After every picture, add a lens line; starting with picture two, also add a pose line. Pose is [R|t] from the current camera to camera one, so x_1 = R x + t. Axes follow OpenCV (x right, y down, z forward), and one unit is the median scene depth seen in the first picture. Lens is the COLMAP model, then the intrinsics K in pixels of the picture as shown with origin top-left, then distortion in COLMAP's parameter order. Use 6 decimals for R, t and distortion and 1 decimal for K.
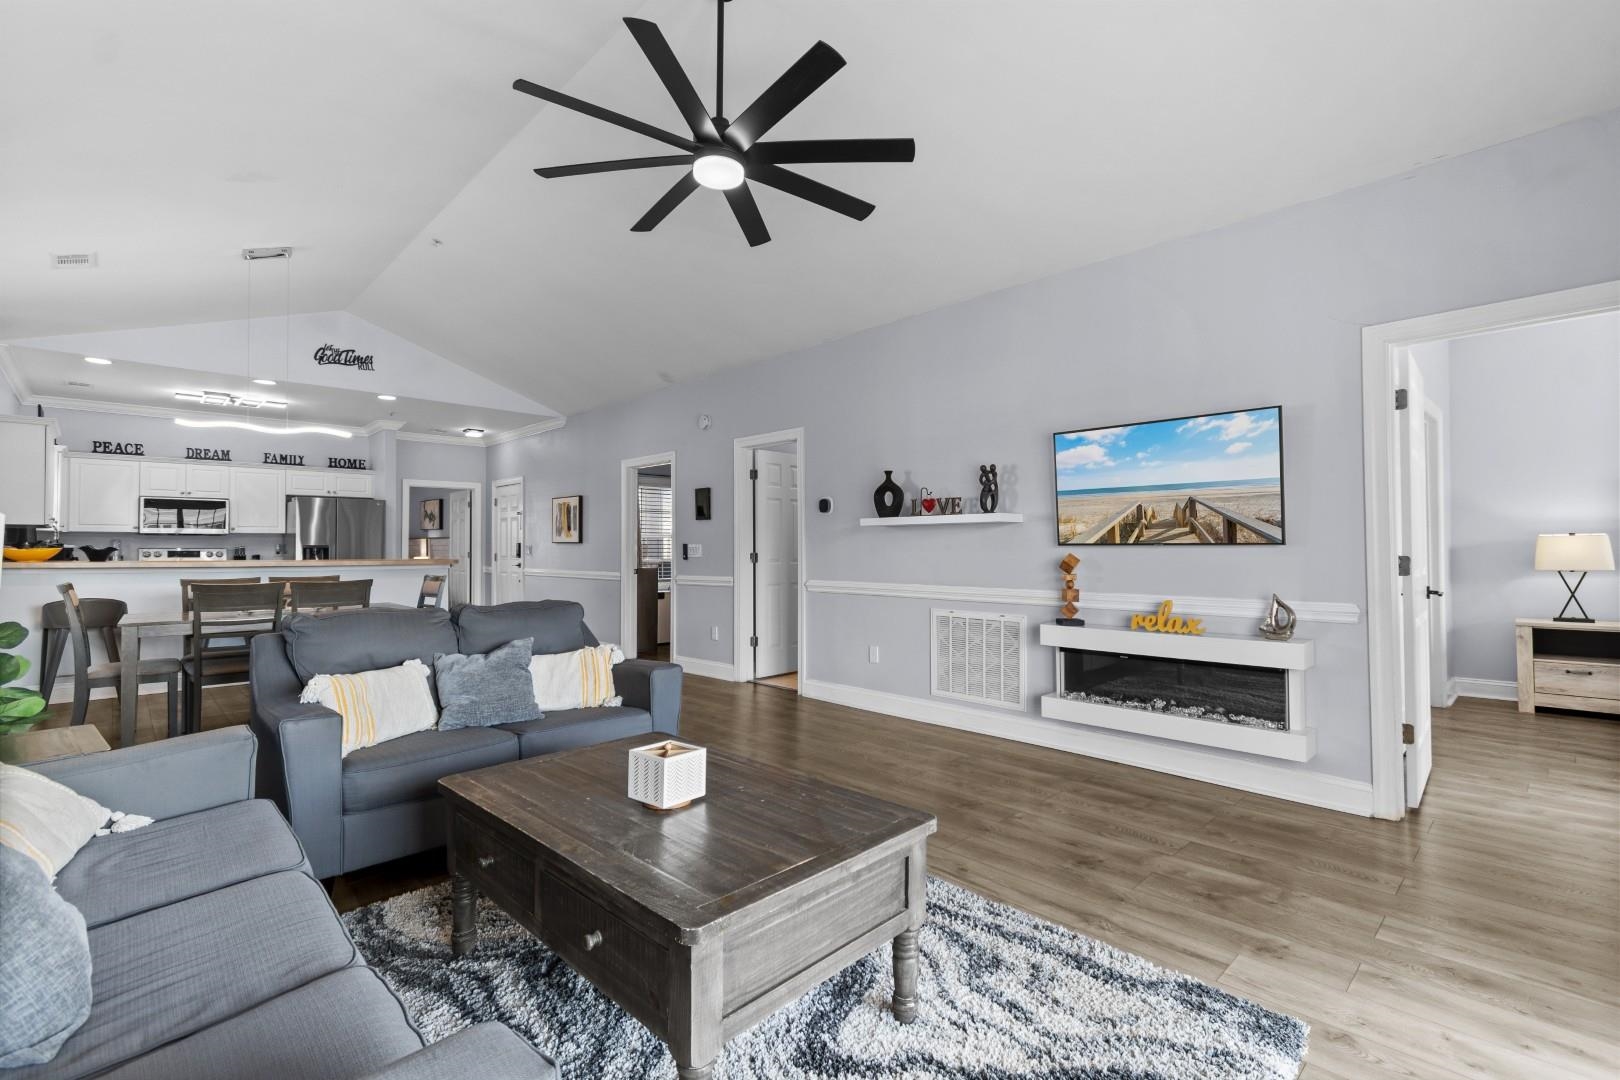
lens RADIAL K [[726.8, 0, 811.1], [0, 726.8, 535.8], [0, 0, 1]] dist [0.003510, -0.000687]
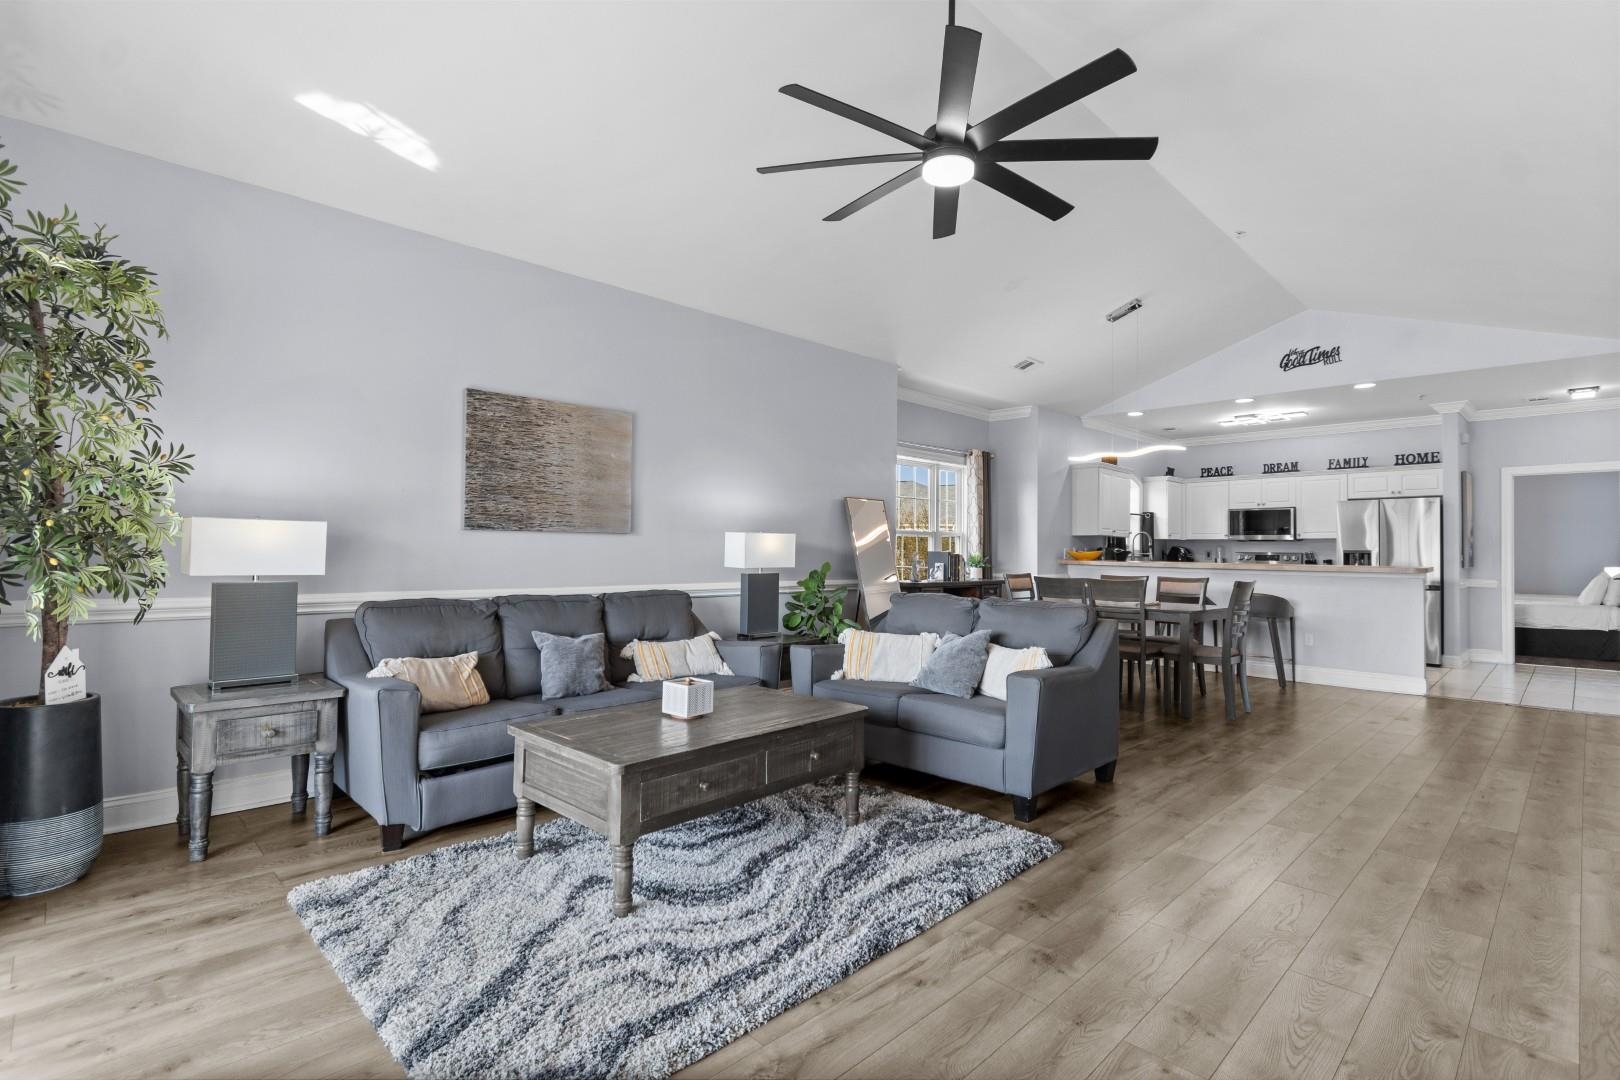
lens RADIAL K [[759.0, 0, 811.8], [0, 759.0, 538.2], [0, 0, 1]] dist [-0.001038, -0.000799]
pose [[0.006388, -0.013256, -0.999892, 0.523848], [0.008435, 0.999877, -0.013202, 0.006949], [0.999944, -0.008349, 0.006499, 0.469338]]
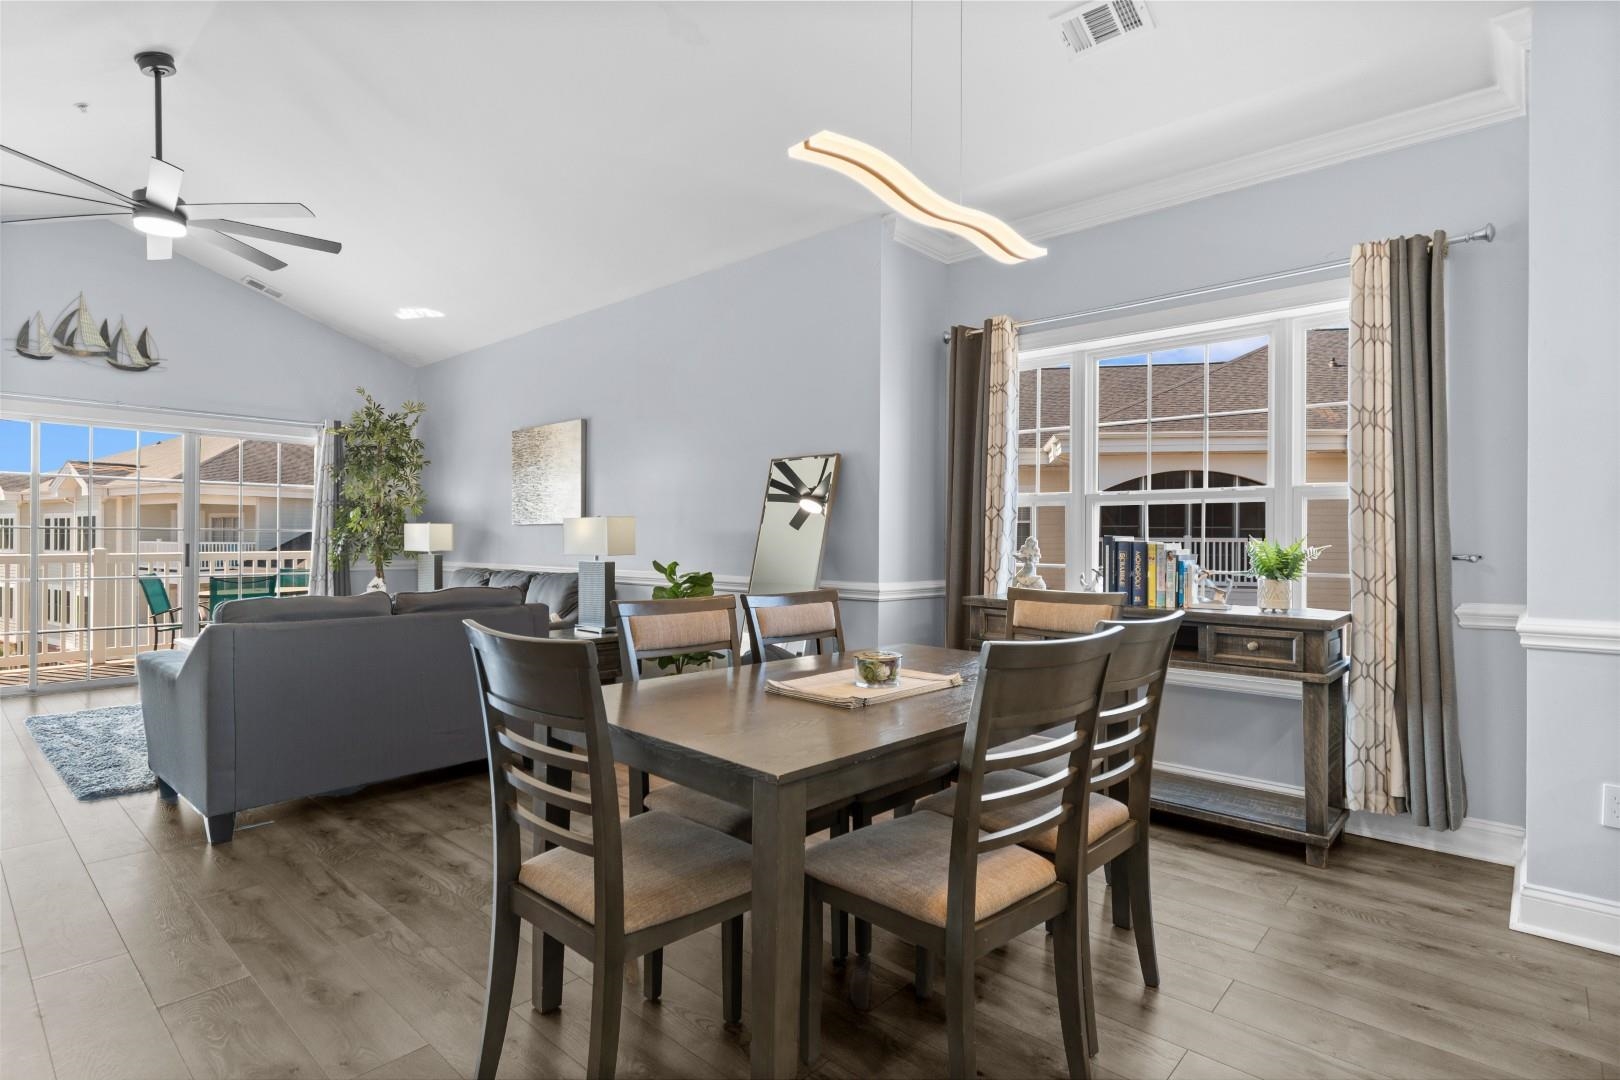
lens RADIAL K [[804.1, 0, 811.3], [0, 804.1, 537.1], [0, 0, 1]] dist [0.001102, -0.000977]
pose [[-0.997477, -0.001989, -0.070959, -0.658769], [-0.000435, 0.999760, -0.021911, 0.031099], [0.070985, -0.021825, -0.997239, 1.415307]]
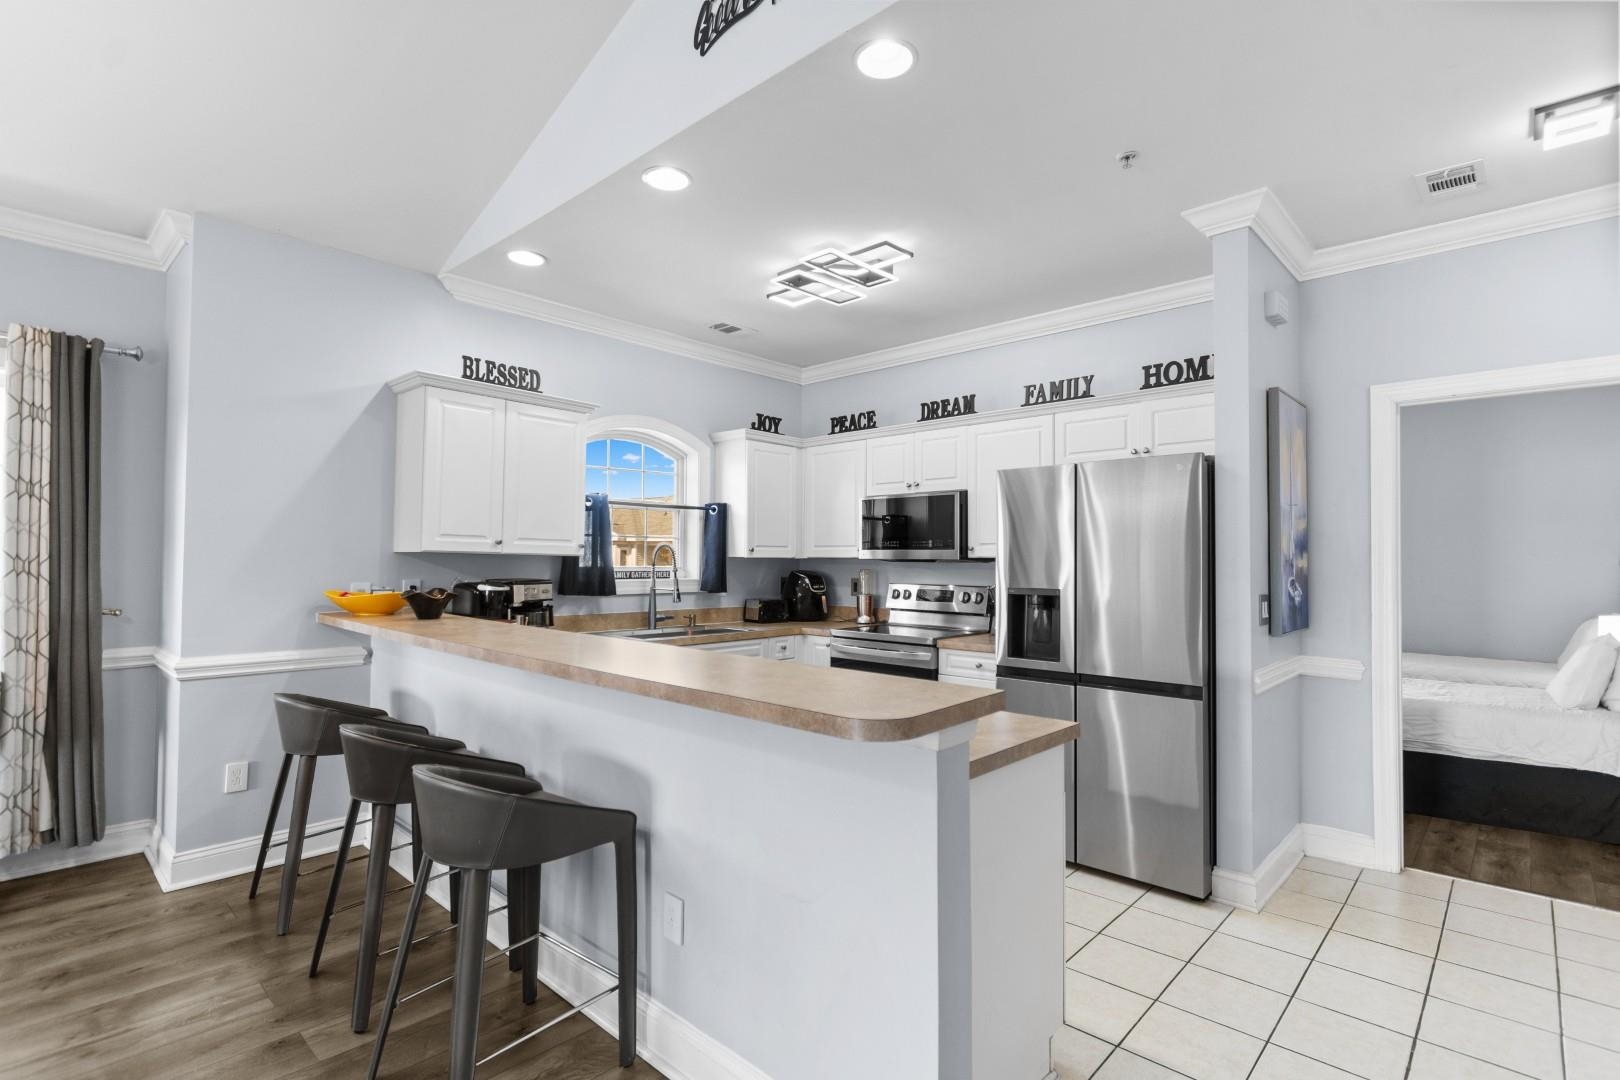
lens RADIAL K [[773.2, 0, 813.4], [0, 773.2, 540.8], [0, 0, 1]] dist [0.000773, -0.000177]
pose [[0.055502, -0.022247, -0.998211, -0.457322], [0.011331, 0.999701, -0.021650, -0.007893], [0.998394, -0.010109, 0.055738, 1.448499]]
